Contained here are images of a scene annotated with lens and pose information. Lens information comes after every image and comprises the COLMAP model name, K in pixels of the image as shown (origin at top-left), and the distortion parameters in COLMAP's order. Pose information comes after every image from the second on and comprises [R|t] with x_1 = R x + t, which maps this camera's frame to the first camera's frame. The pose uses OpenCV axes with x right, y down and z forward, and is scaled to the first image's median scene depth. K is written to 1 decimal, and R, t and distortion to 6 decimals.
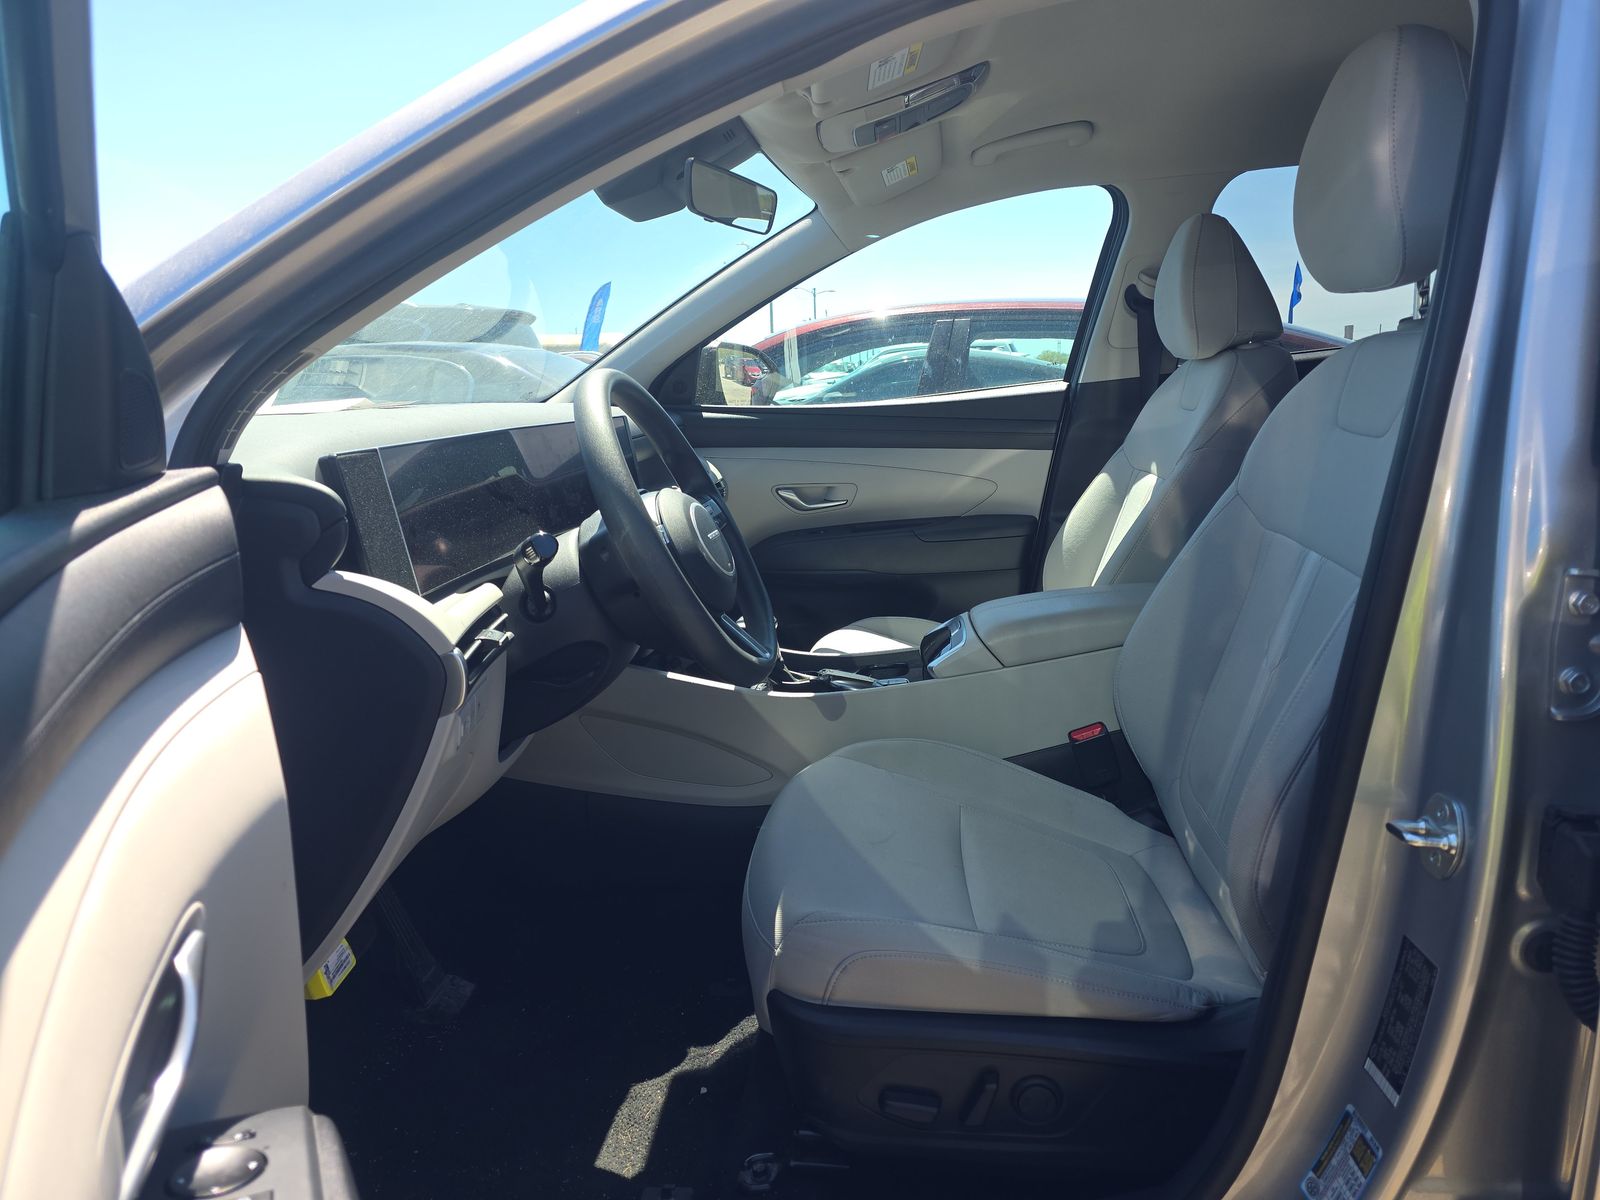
lens RADIAL K [[1085.9, 0, 811.5], [0, 1085.9, 615.6], [0, 0, 1]] dist [0.072784, -0.089426]
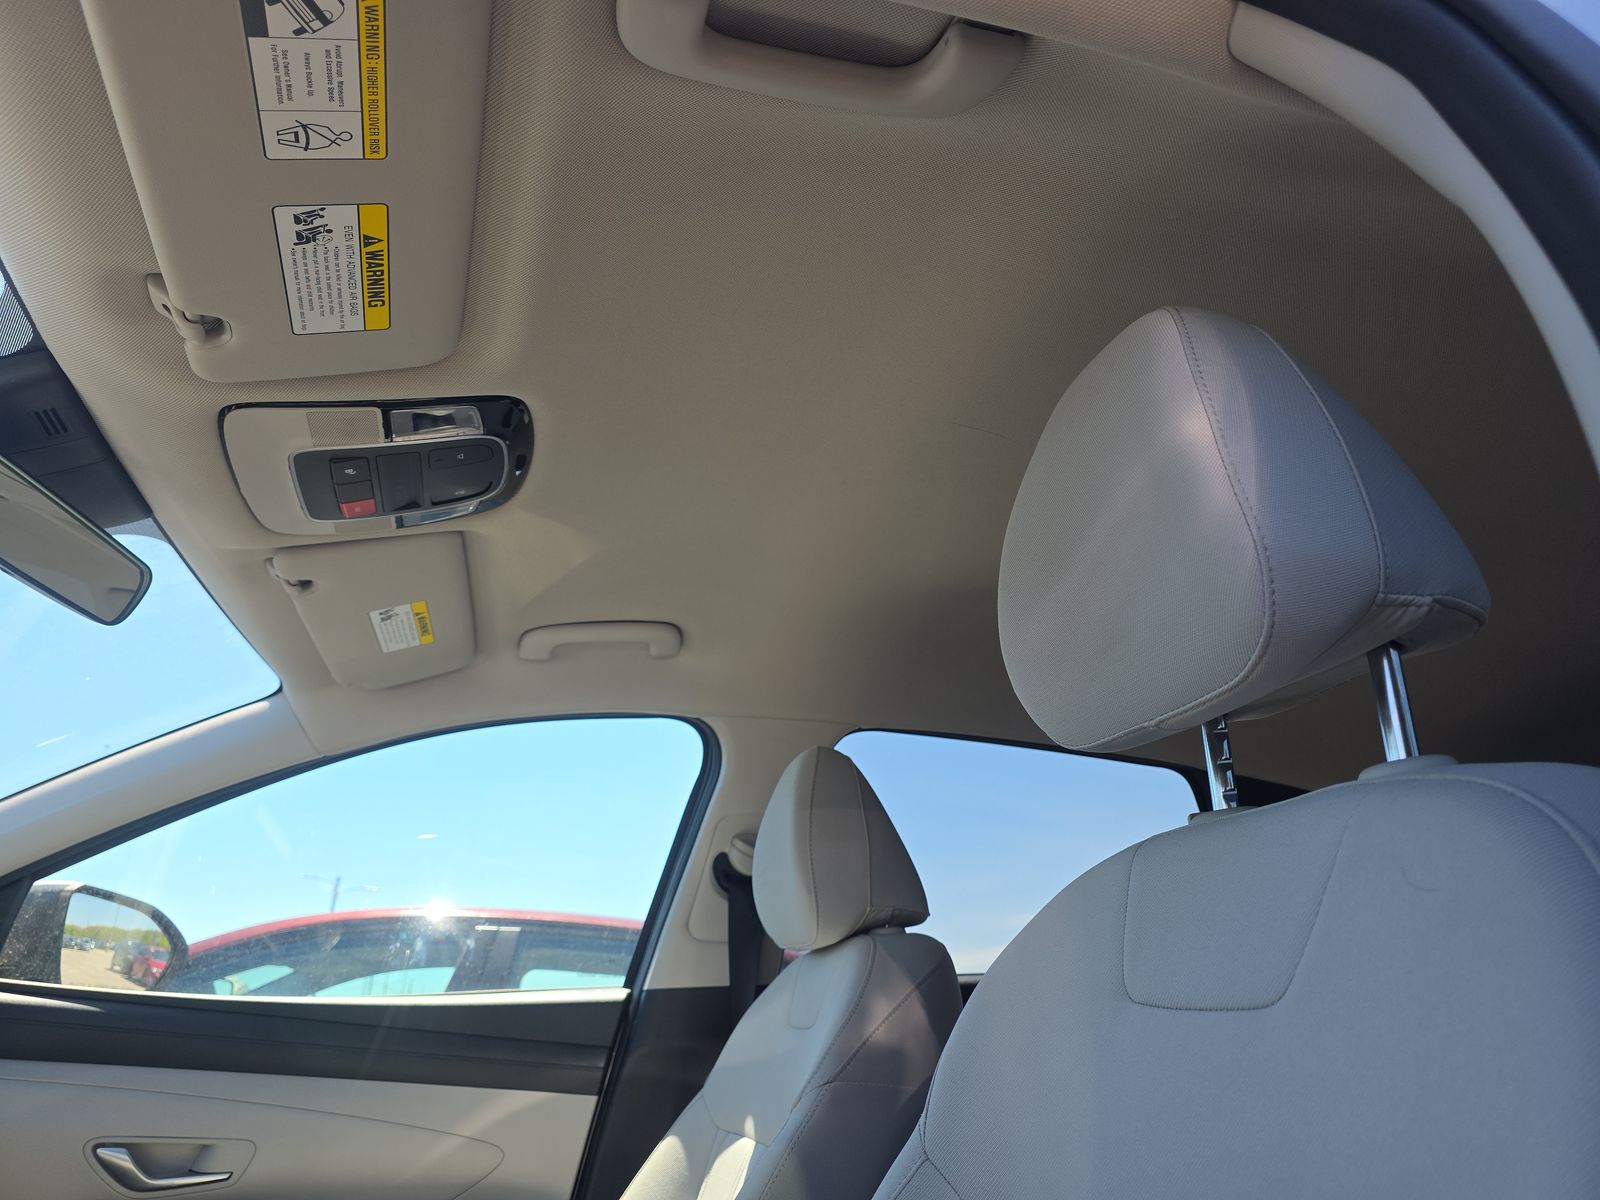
lens RADIAL K [[1085.9, 0, 811.5], [0, 1085.9, 615.6], [0, 0, 1]] dist [0.072784, -0.089426]
pose [[0.930676, 0.190572, 0.312289, 0.089063], [0.016976, 0.830197, -0.557212, -0.025299], [-0.365451, 0.523885, 0.769409, 0.331994]]
